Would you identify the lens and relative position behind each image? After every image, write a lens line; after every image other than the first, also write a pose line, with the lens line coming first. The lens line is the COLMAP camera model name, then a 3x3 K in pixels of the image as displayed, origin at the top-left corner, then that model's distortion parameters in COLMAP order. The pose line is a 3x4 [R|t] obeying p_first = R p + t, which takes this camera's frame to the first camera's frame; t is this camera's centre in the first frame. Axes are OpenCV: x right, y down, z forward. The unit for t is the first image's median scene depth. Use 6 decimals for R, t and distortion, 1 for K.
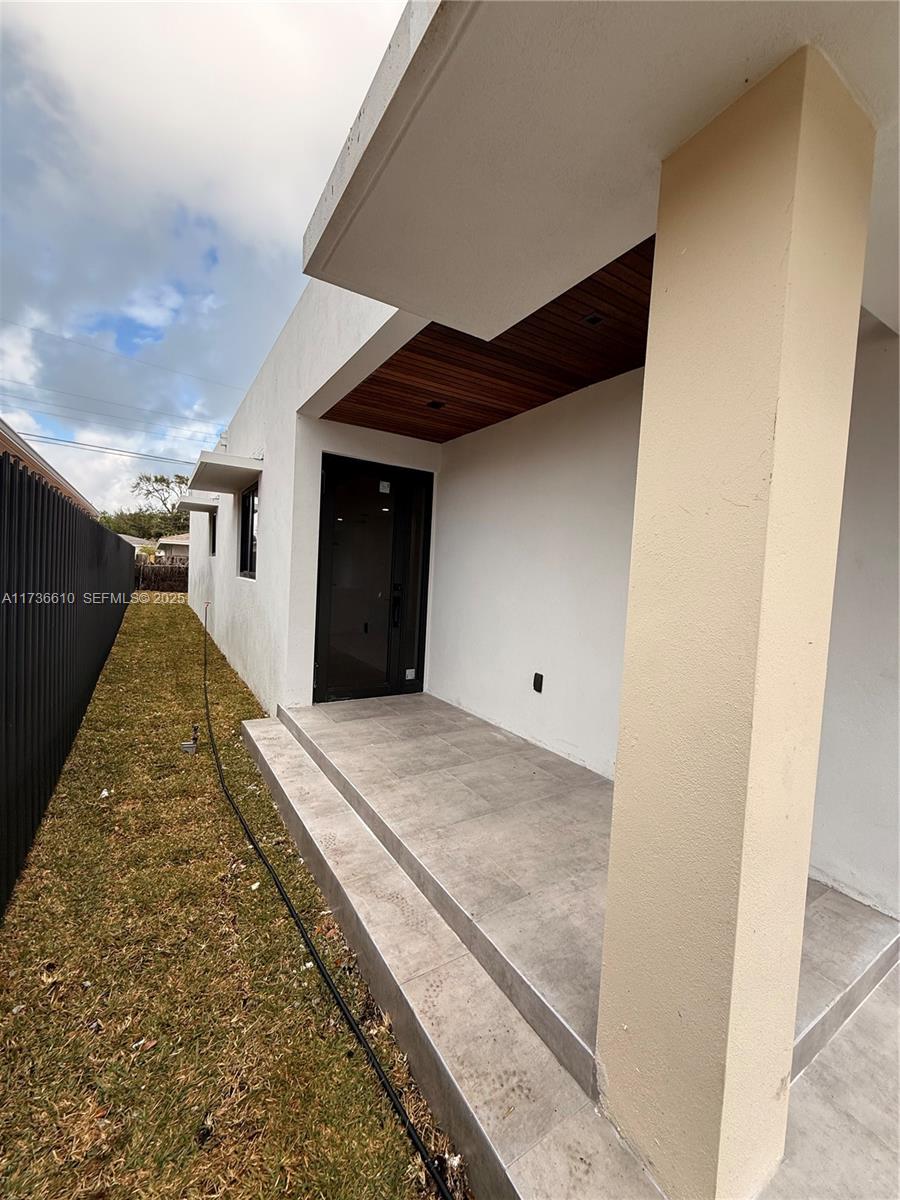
lens RADIAL K [[490.7, 0, 450.8], [0, 490.7, 598.5], [0, 0, 1]] dist [-0.012899, 0.001831]
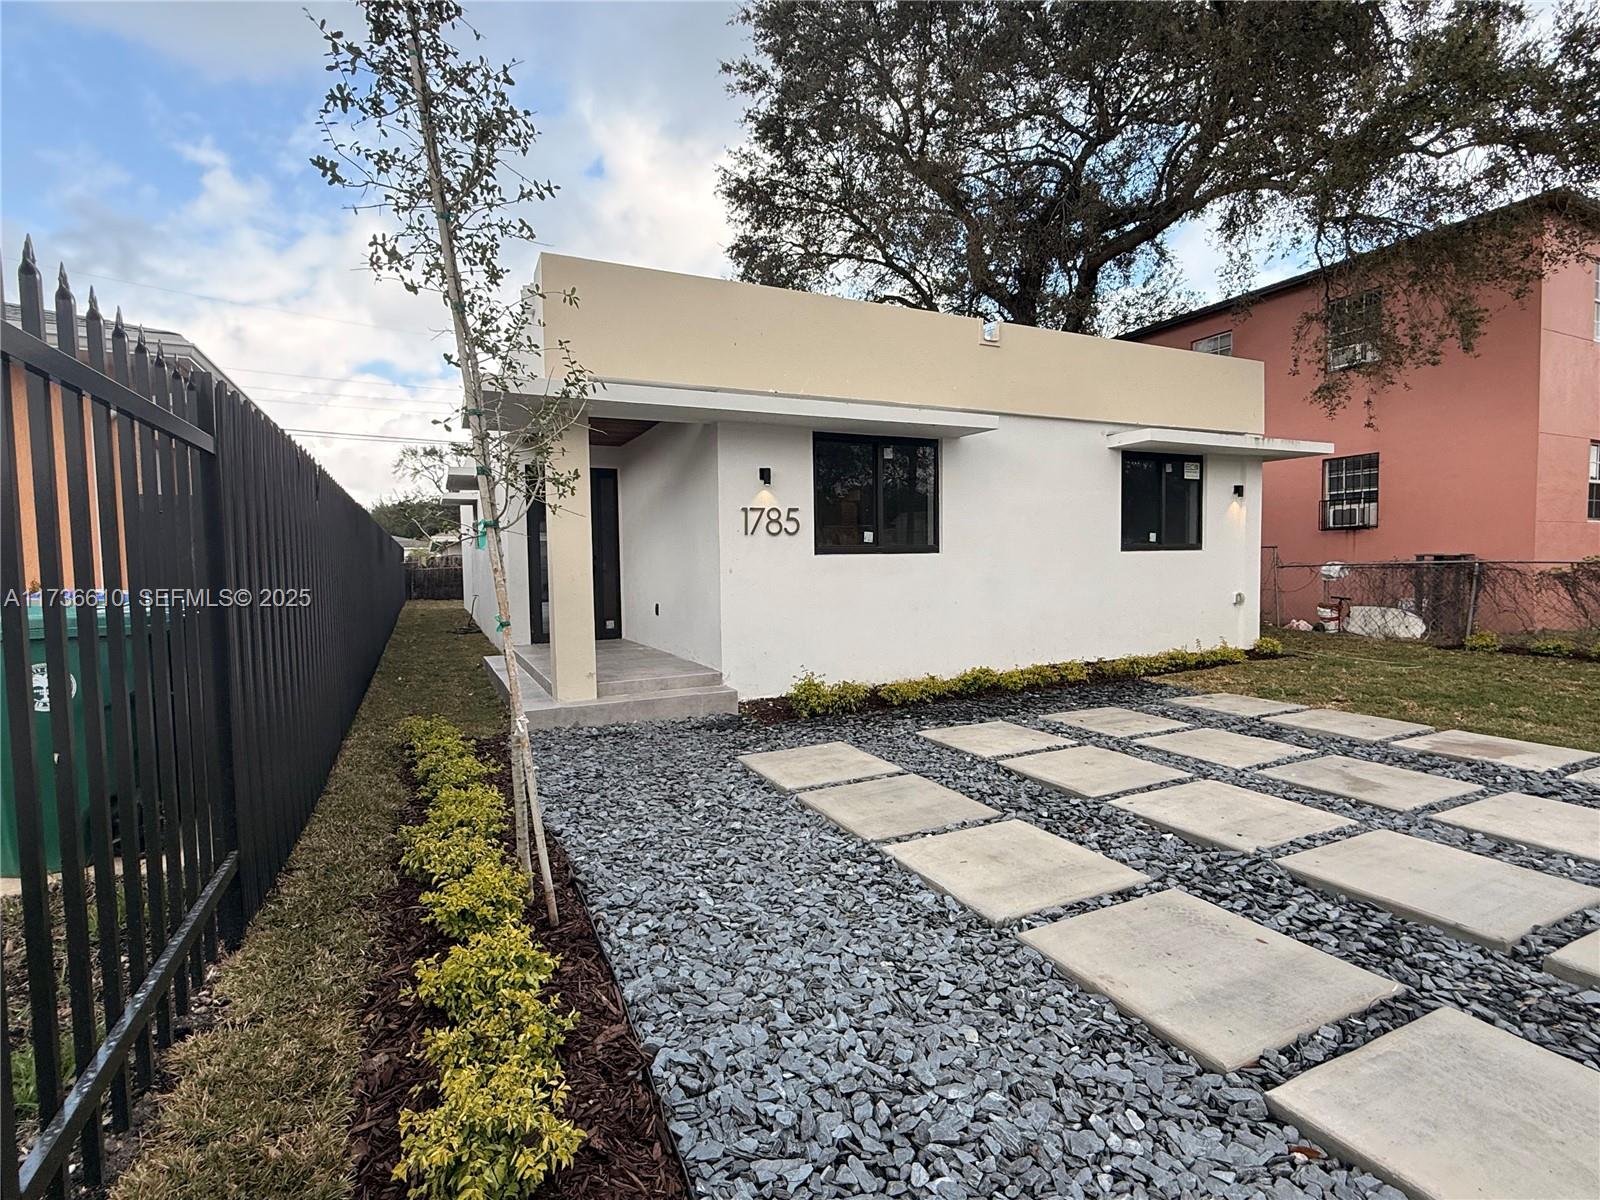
lens RADIAL K [[790.0, 0, 802.8], [0, 790.0, 601.8], [0, 0, 1]] dist [0.002636, 0.000162]
pose [[0.991870, -0.065697, -0.108983, 0.186938], [0.065713, 0.997833, -0.003448, 0.038220], [0.108973, -0.003741, 0.994038, -0.294022]]
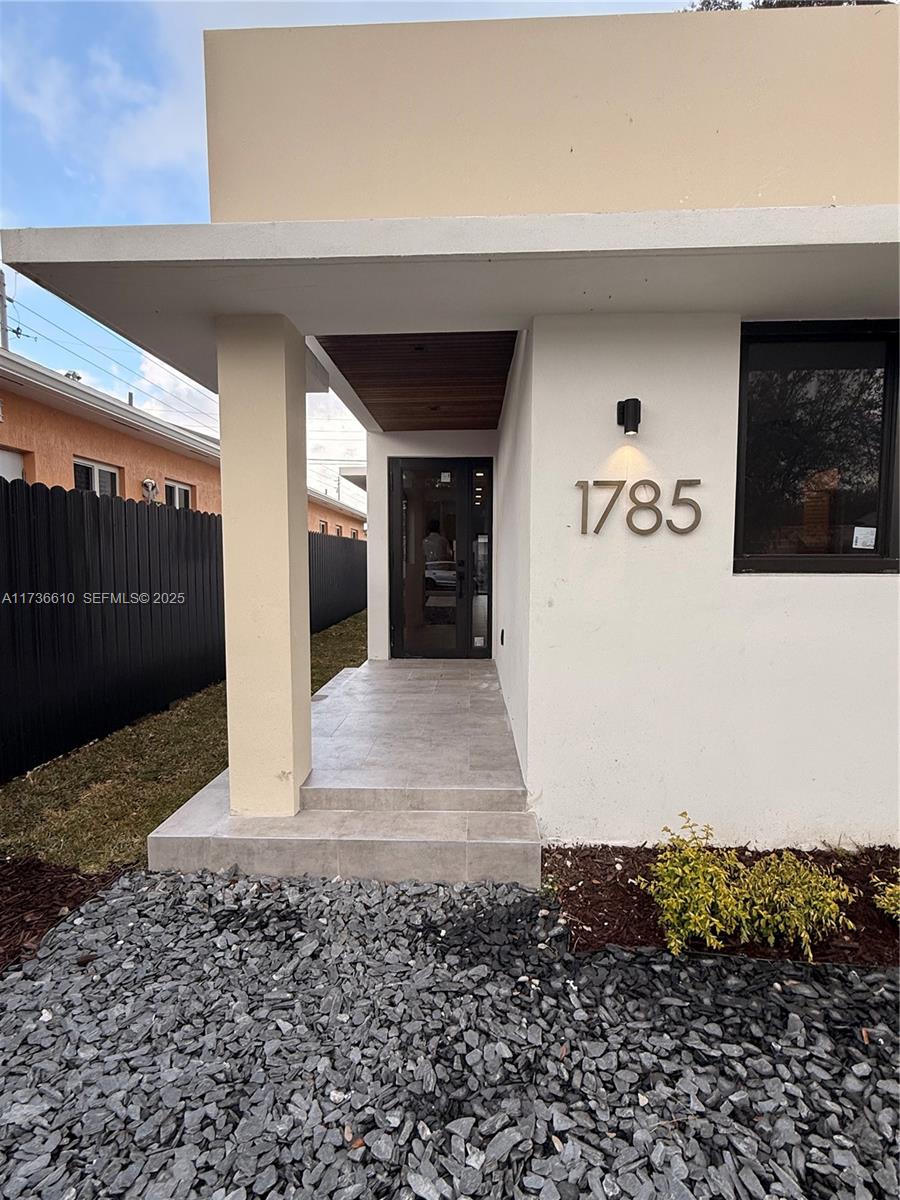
lens RADIAL K [[592.5, 0, 448.2], [0, 592.5, 603.3], [0, 0, 1]] dist [0.002636, 0.000162]
pose [[0.829055, -0.015437, -0.558954, 0.174065], [0.020981, 0.999774, 0.003508, 0.017637], [0.558773, -0.014635, 0.829191, -0.044065]]
